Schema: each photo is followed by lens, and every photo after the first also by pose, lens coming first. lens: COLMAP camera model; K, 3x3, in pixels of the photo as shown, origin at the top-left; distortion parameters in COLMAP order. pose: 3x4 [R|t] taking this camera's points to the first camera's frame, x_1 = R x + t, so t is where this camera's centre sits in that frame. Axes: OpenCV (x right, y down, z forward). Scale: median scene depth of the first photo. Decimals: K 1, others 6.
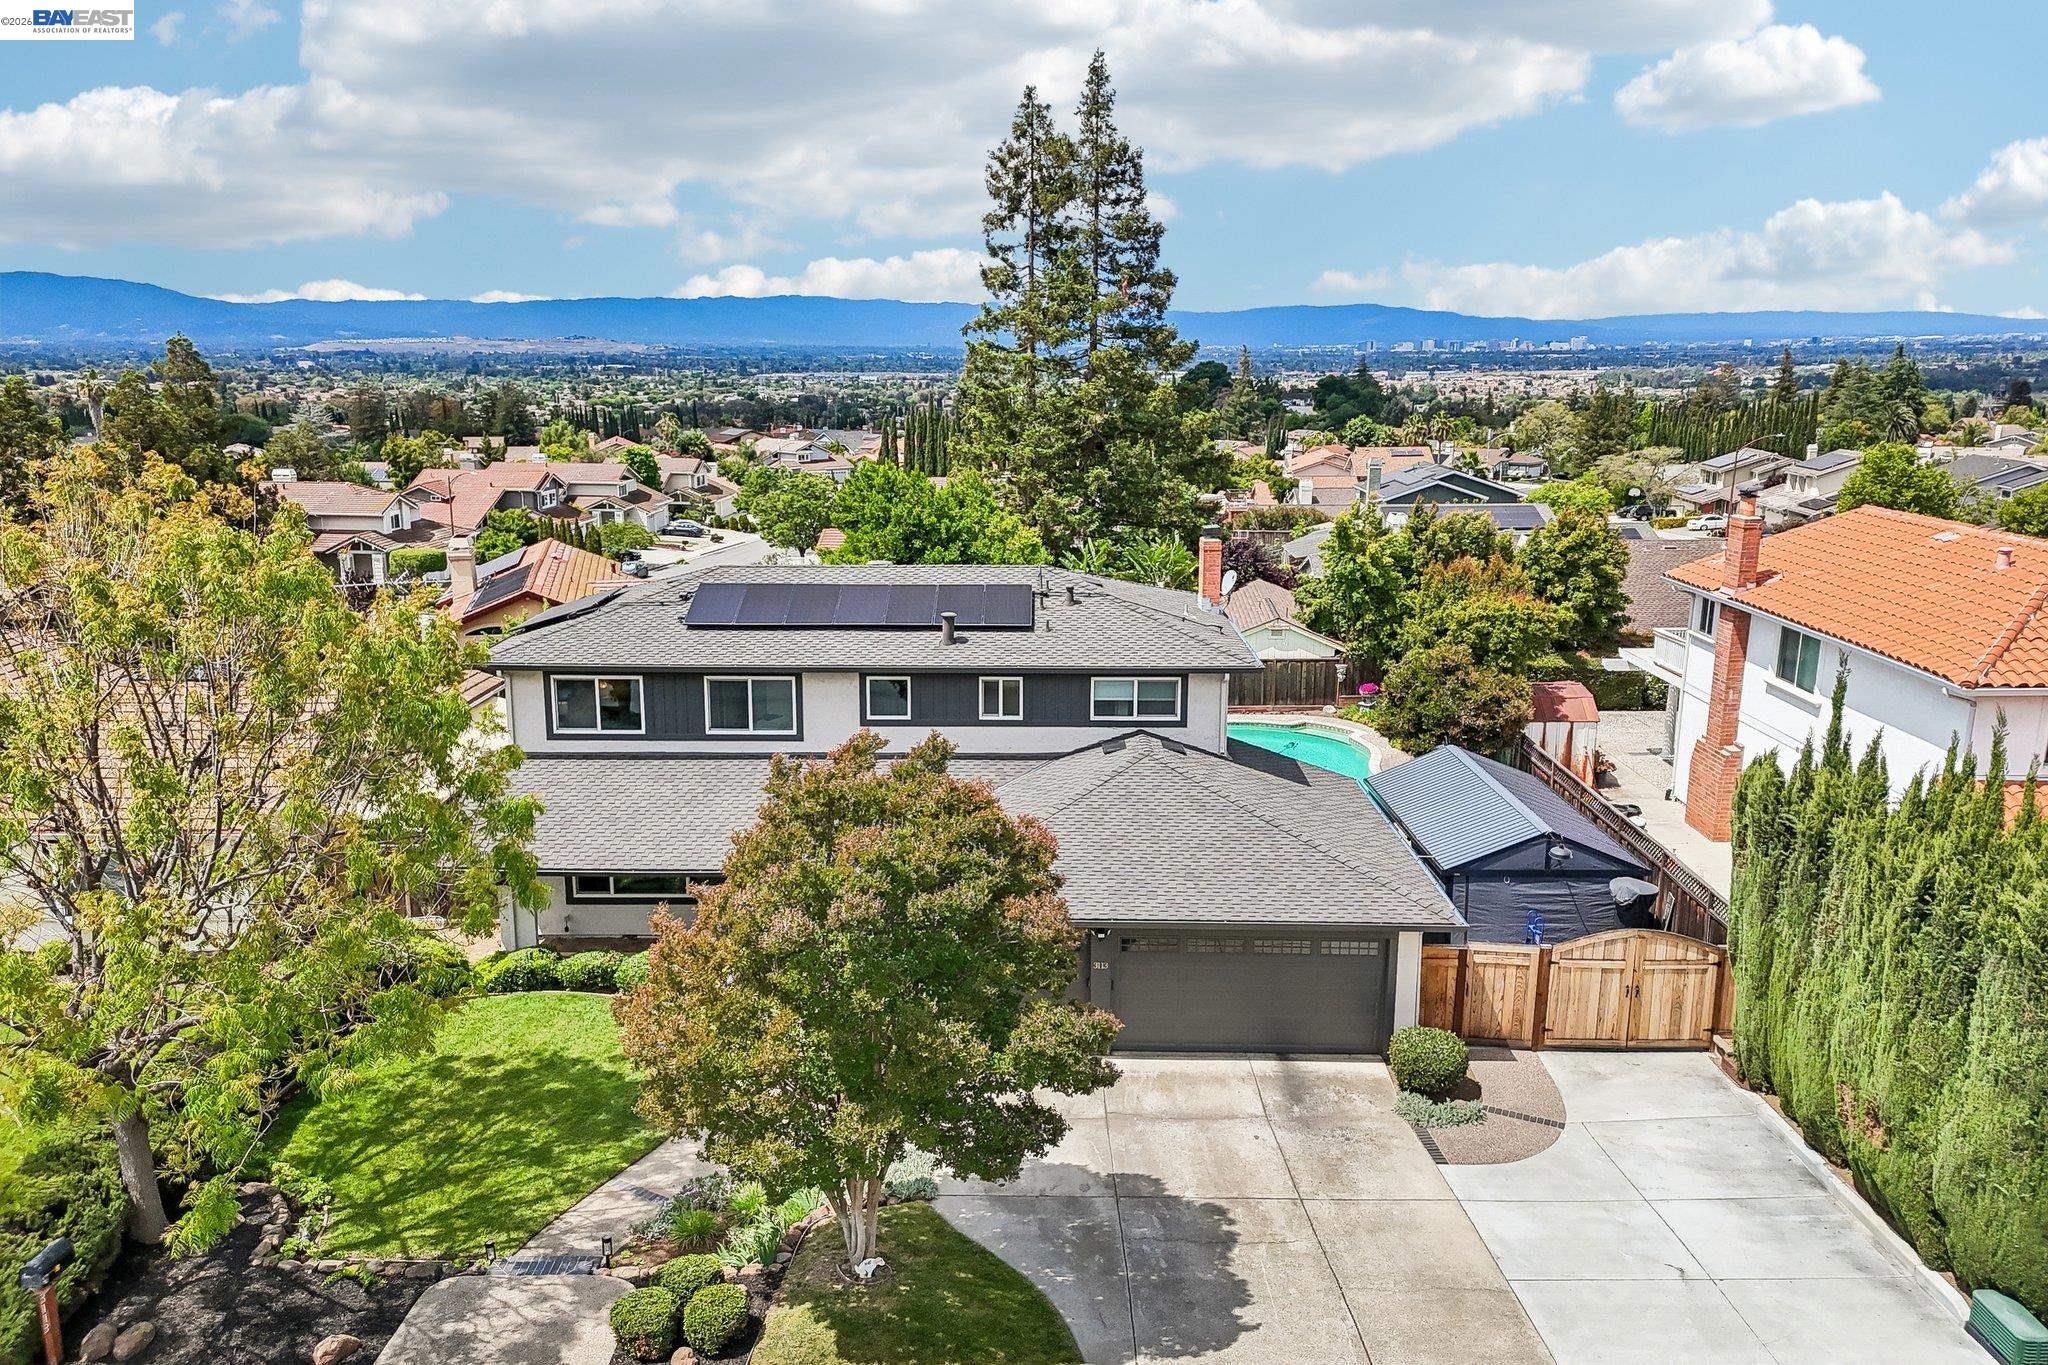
lens RADIAL K [[1493.7, 0, 1010.5], [0, 1493.7, 694.6], [0, 0, 1]] dist [0.072551, -0.068244]
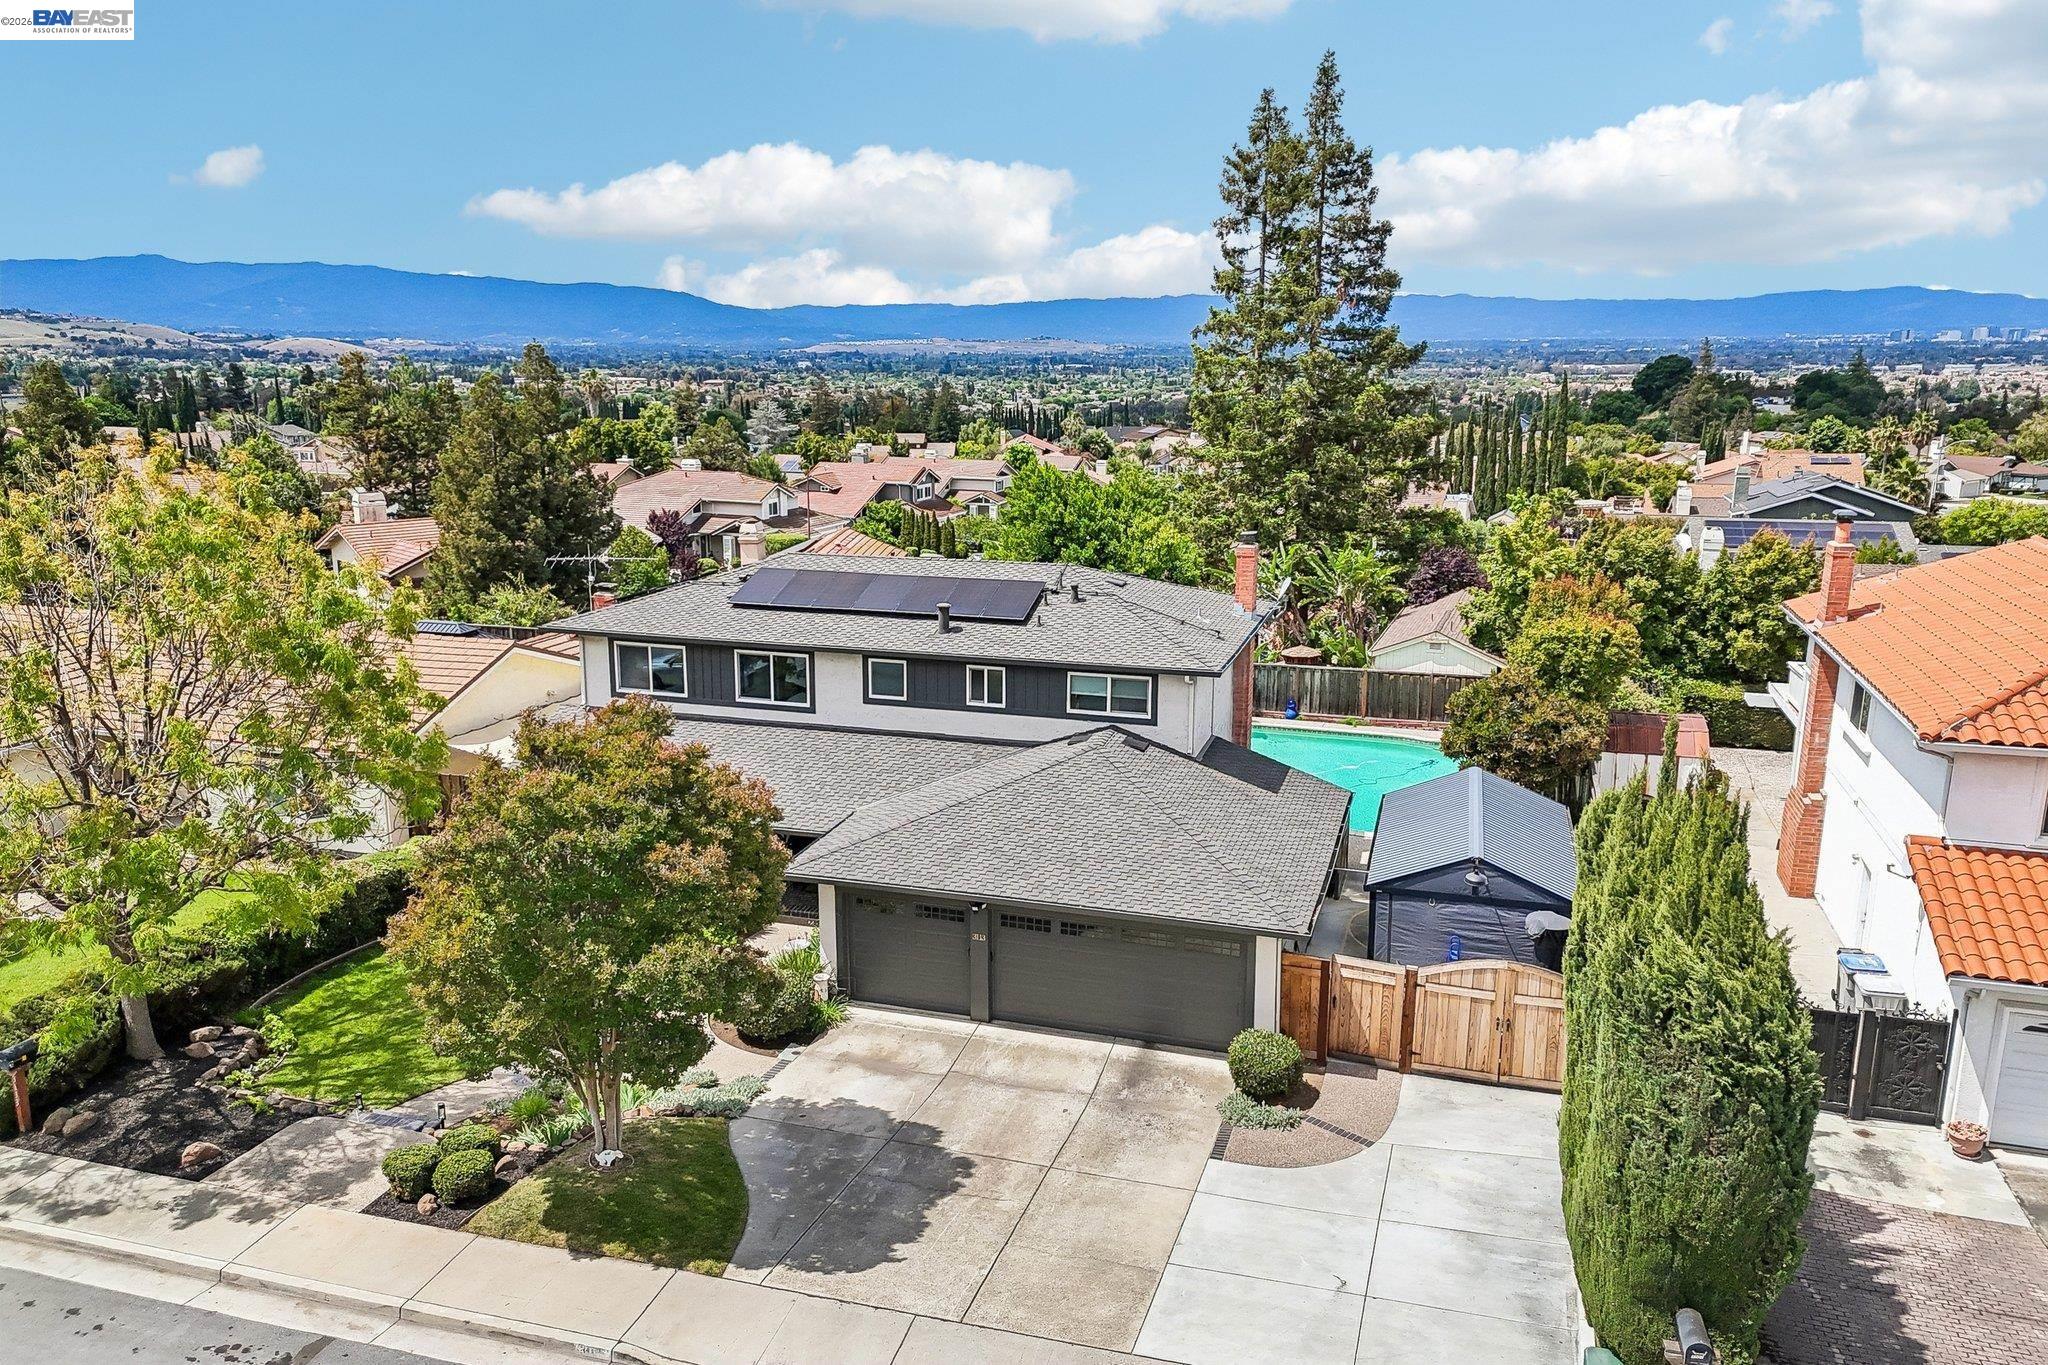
lens RADIAL K [[1493.7, 0, 1010.2], [0, 1493.7, 701.6], [0, 0, 1]] dist [0.072551, -0.068244]
pose [[0.957350, 0.065902, -0.281314, 0.271144], [-0.064344, 0.997818, 0.014780, -0.003043], [0.281674, 0.003951, 0.959502, -0.012853]]
